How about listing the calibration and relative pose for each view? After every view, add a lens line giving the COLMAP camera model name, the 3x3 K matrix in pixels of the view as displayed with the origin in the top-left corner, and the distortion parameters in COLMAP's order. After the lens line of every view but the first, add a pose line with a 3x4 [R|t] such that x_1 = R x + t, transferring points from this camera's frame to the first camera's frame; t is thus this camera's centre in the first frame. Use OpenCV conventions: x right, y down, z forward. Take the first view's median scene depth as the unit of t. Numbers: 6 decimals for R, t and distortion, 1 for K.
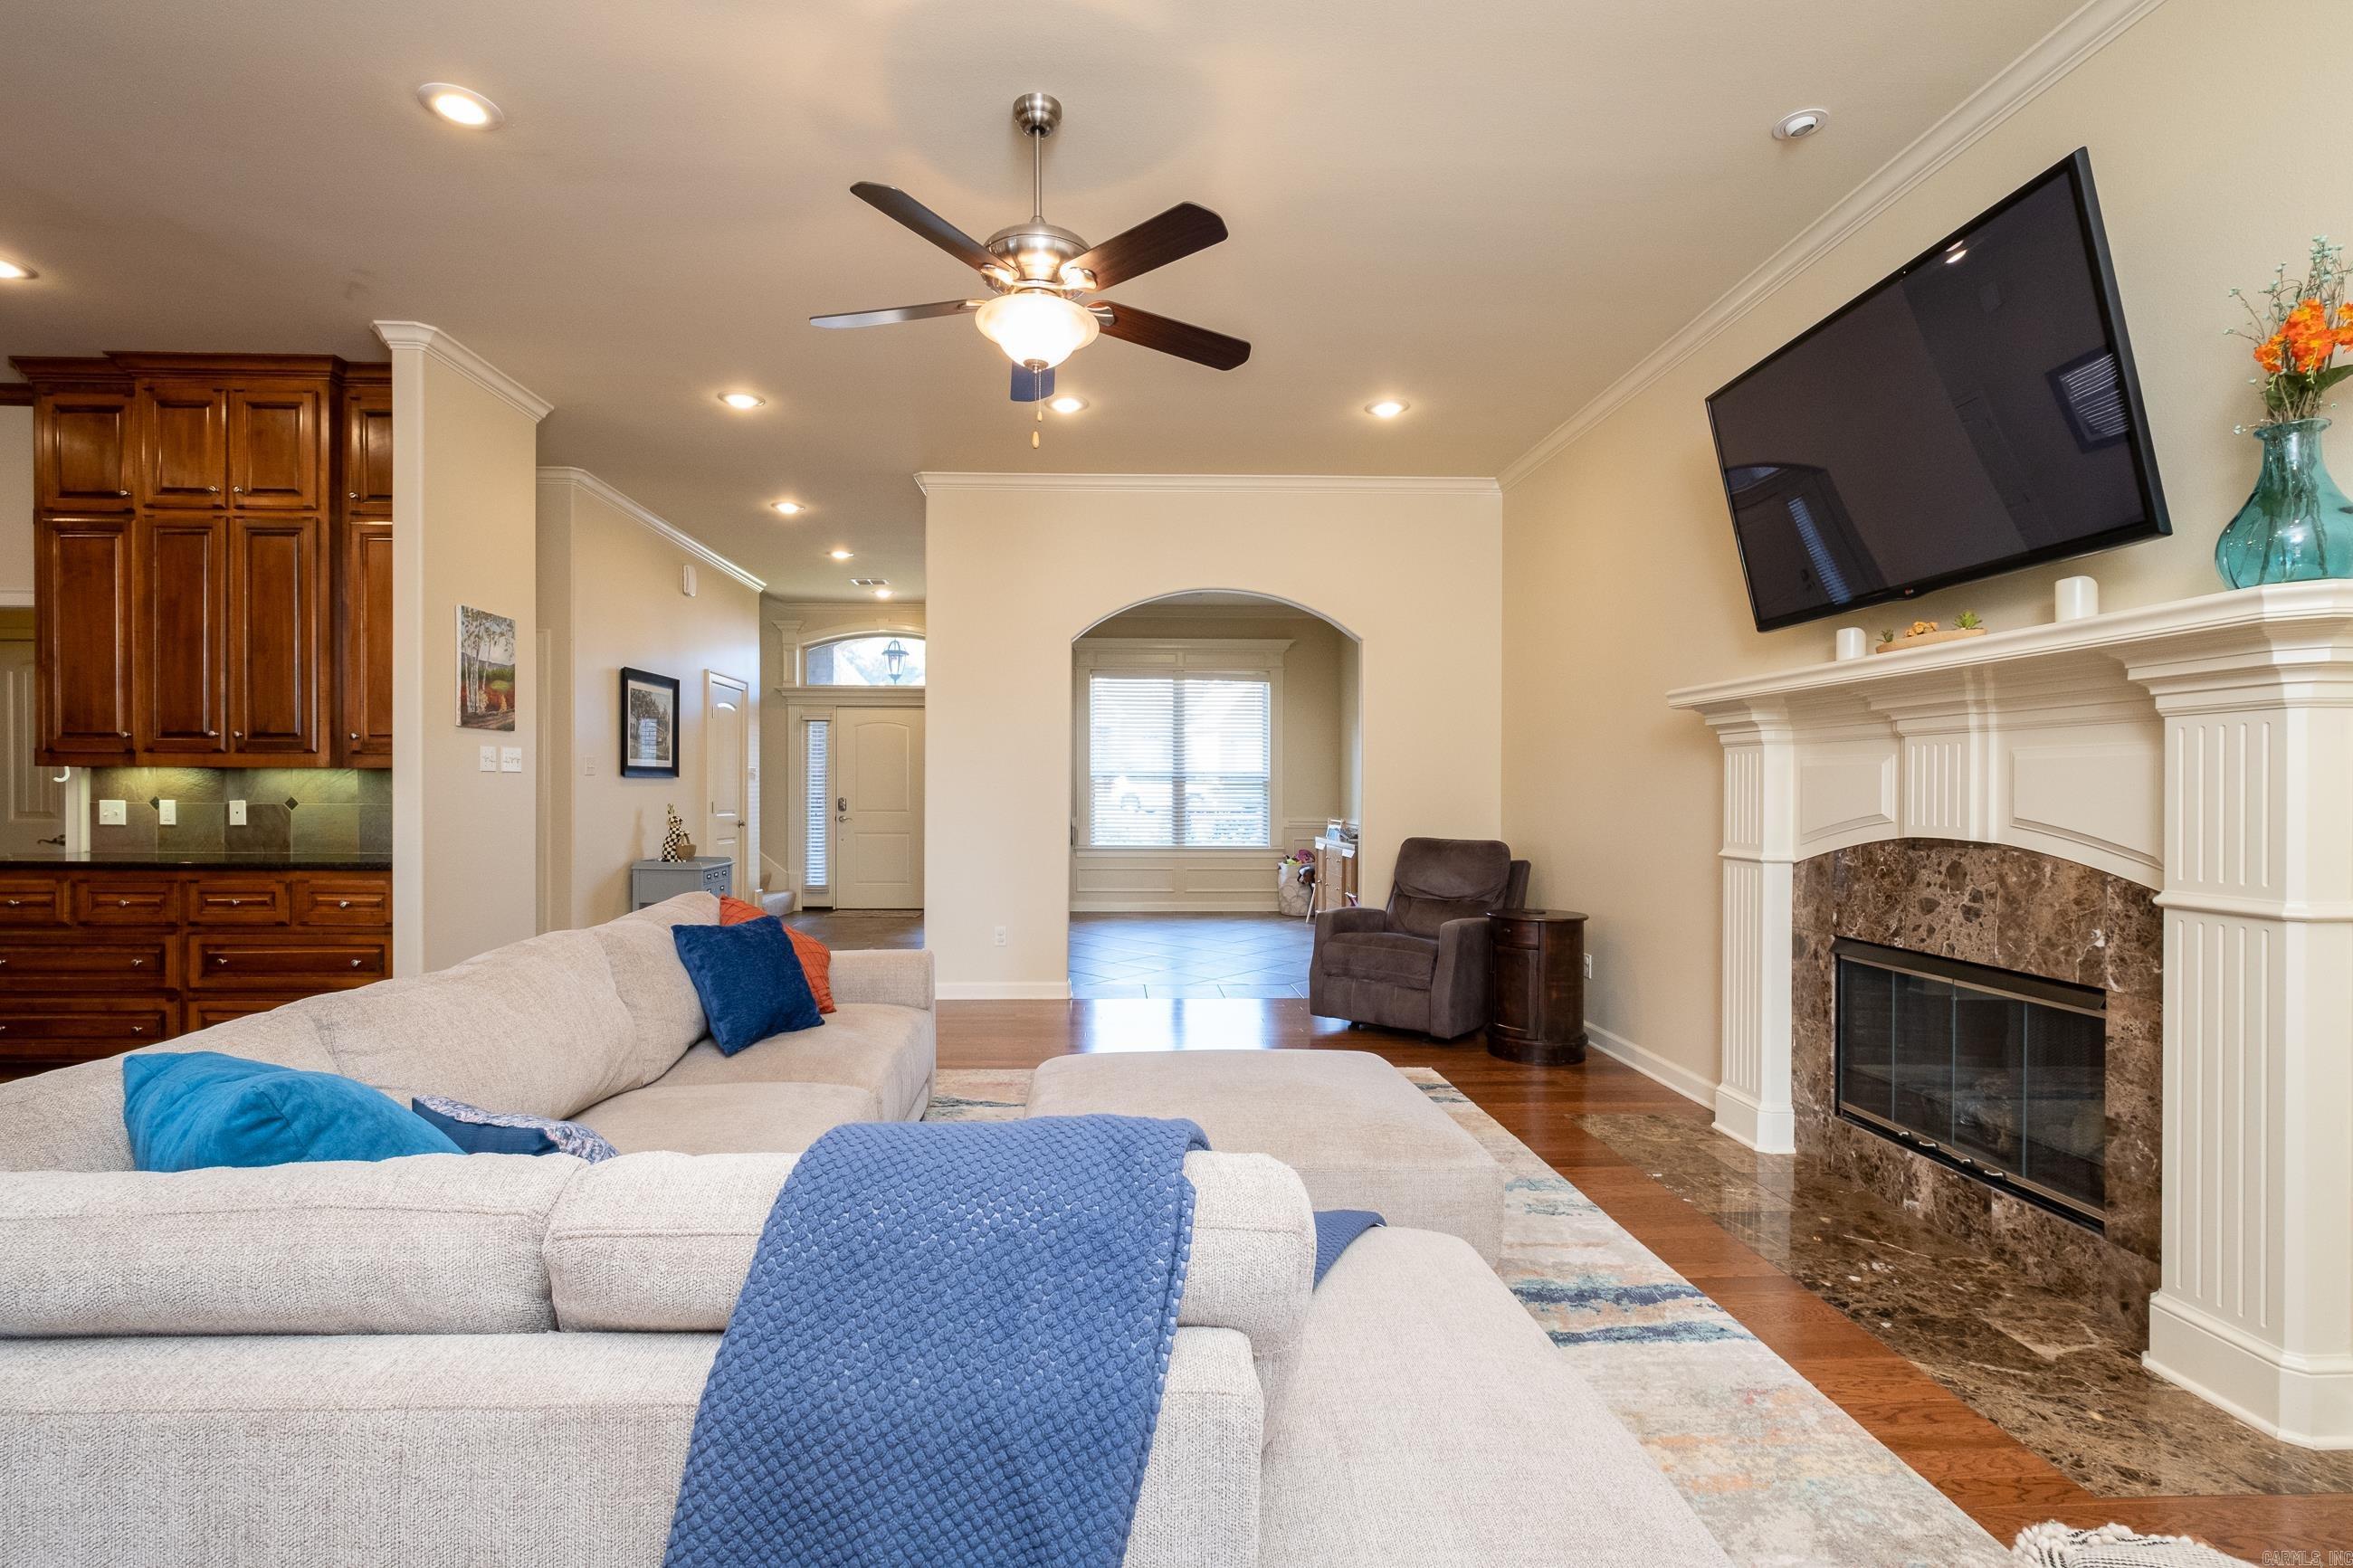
lens RADIAL K [[1042.4, 0, 1118.2], [0, 1042.4, 790.7], [0, 0, 1]] dist [-0.009977, -0.000409]
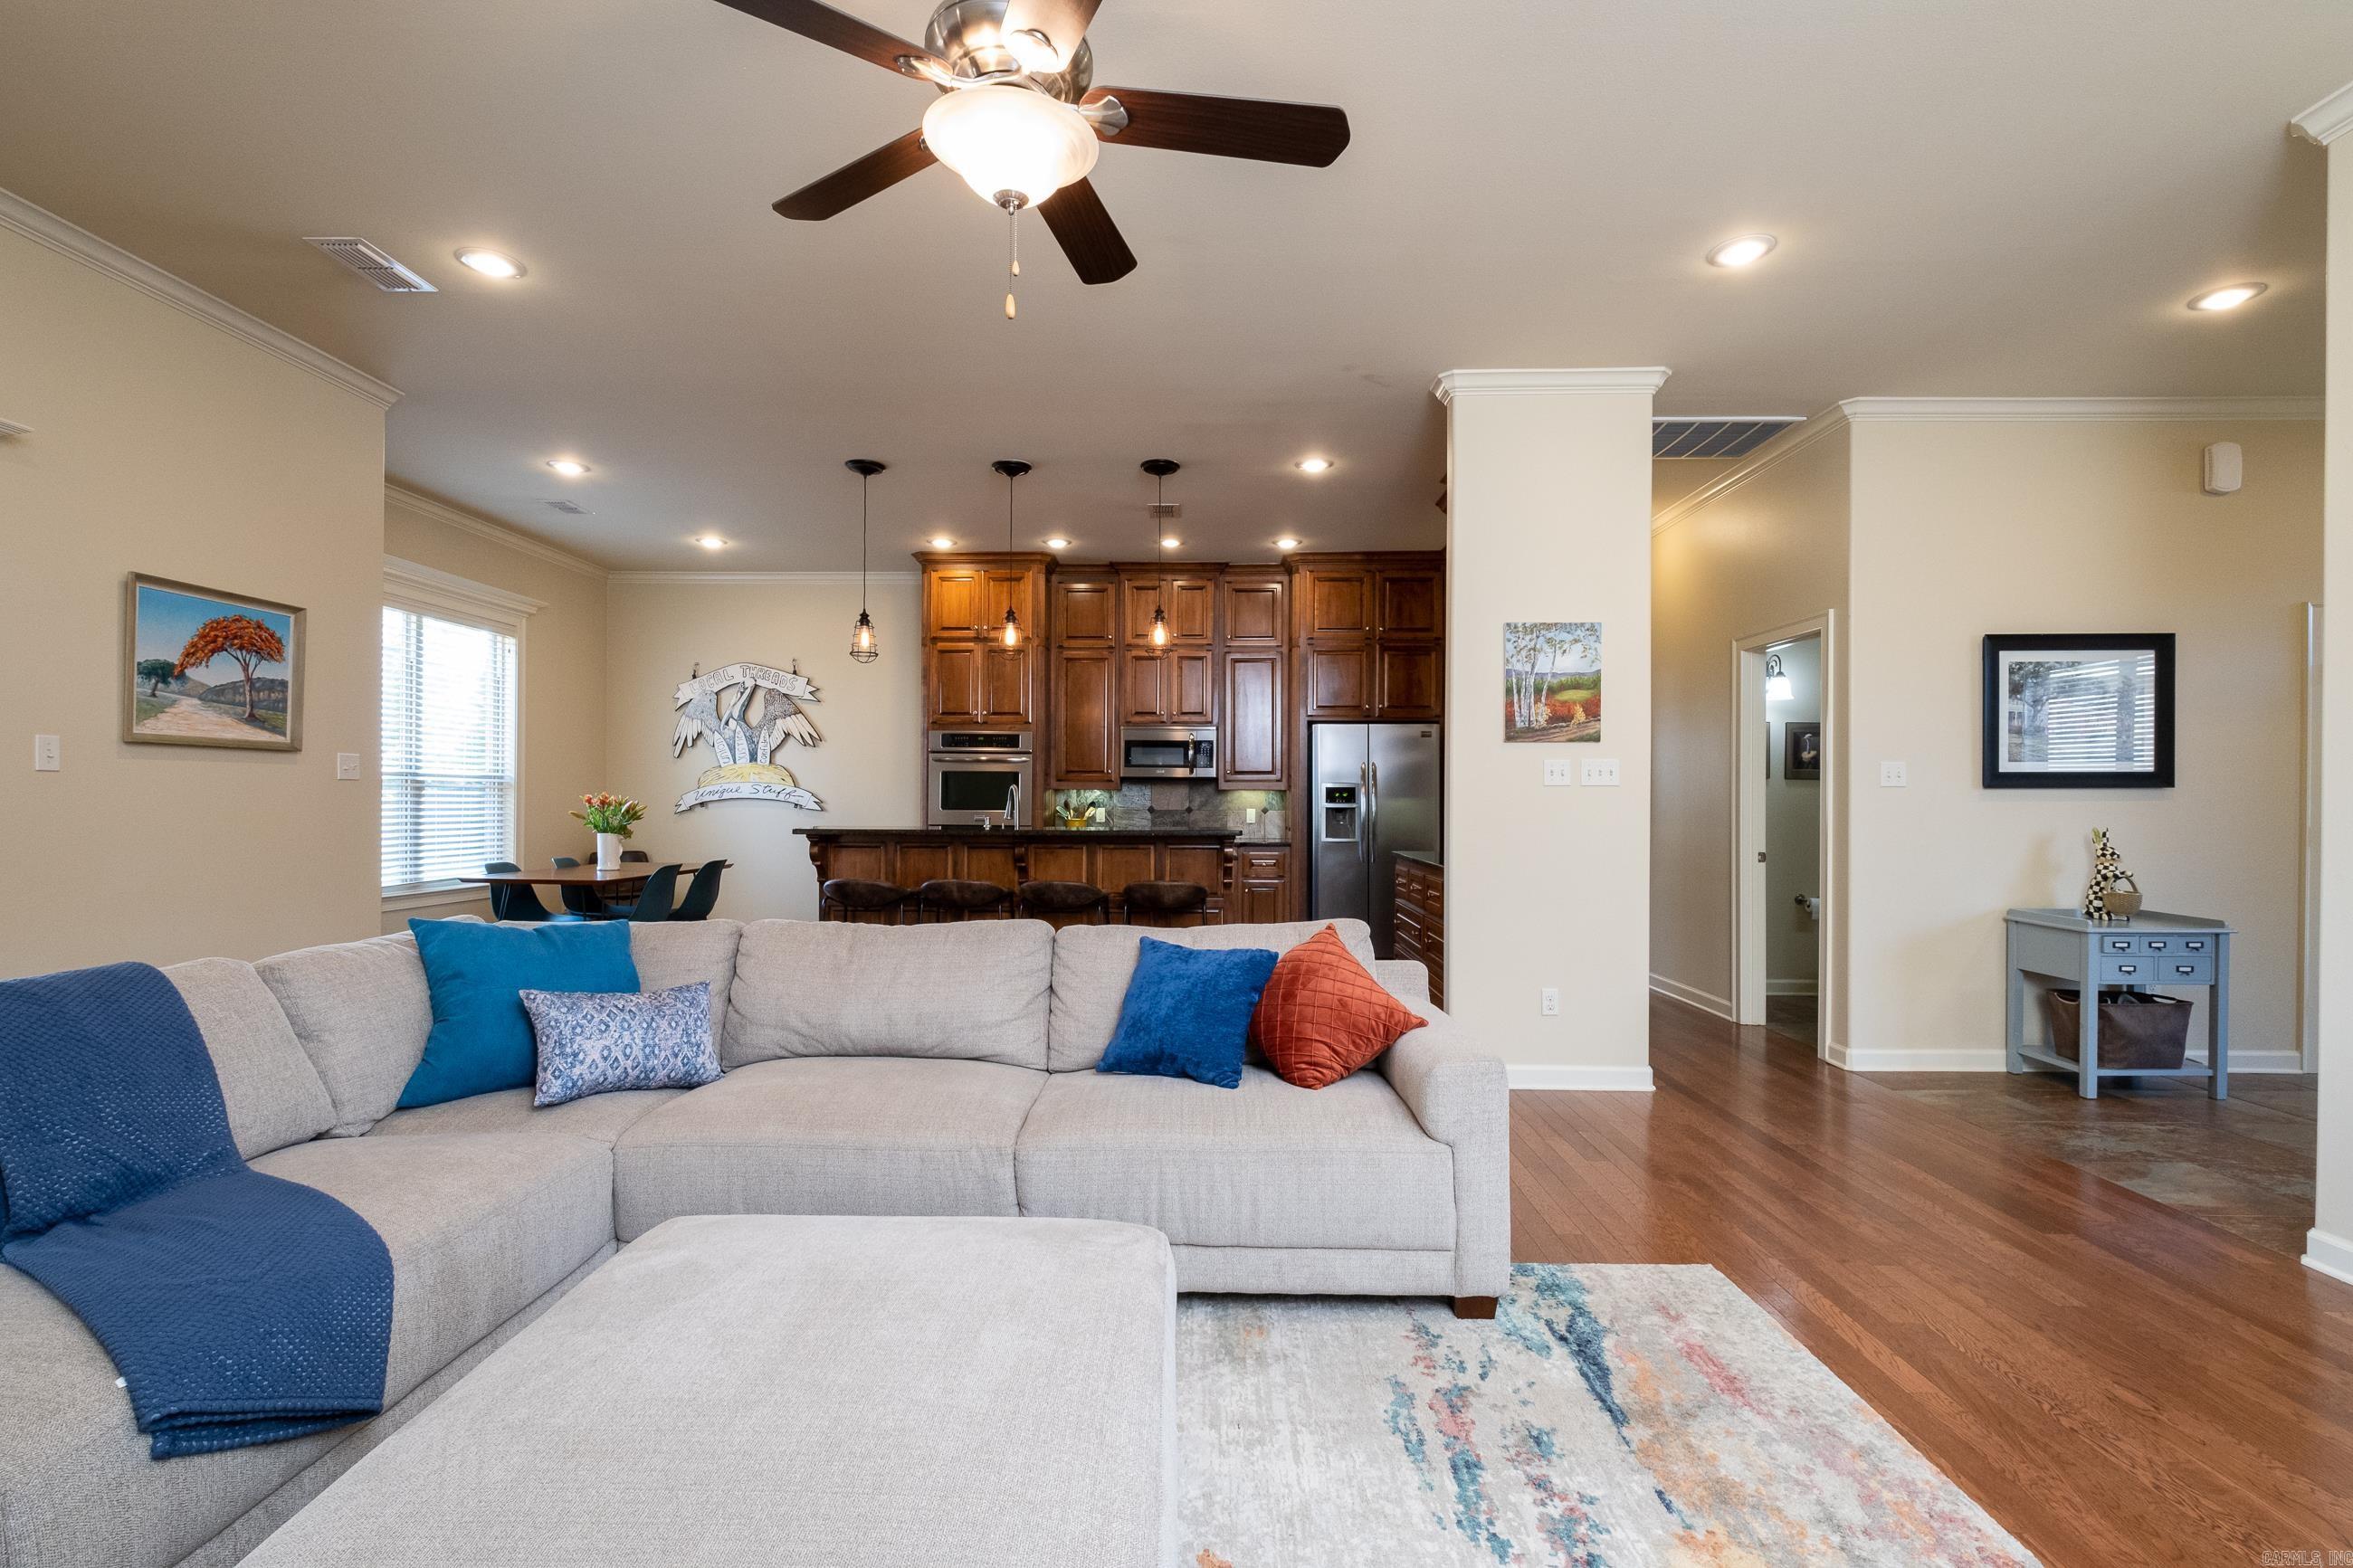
lens RADIAL K [[1041.4, 0, 1188.5], [0, 1041.4, 805.4], [0, 0, 1]] dist [-0.000498, -0.000041]
pose [[-0.048365, -0.000083, -0.998830, 0.485799], [-0.004842, 0.999988, 0.000151, 0.001475], [0.998818, 0.004843, -0.048365, 0.901371]]
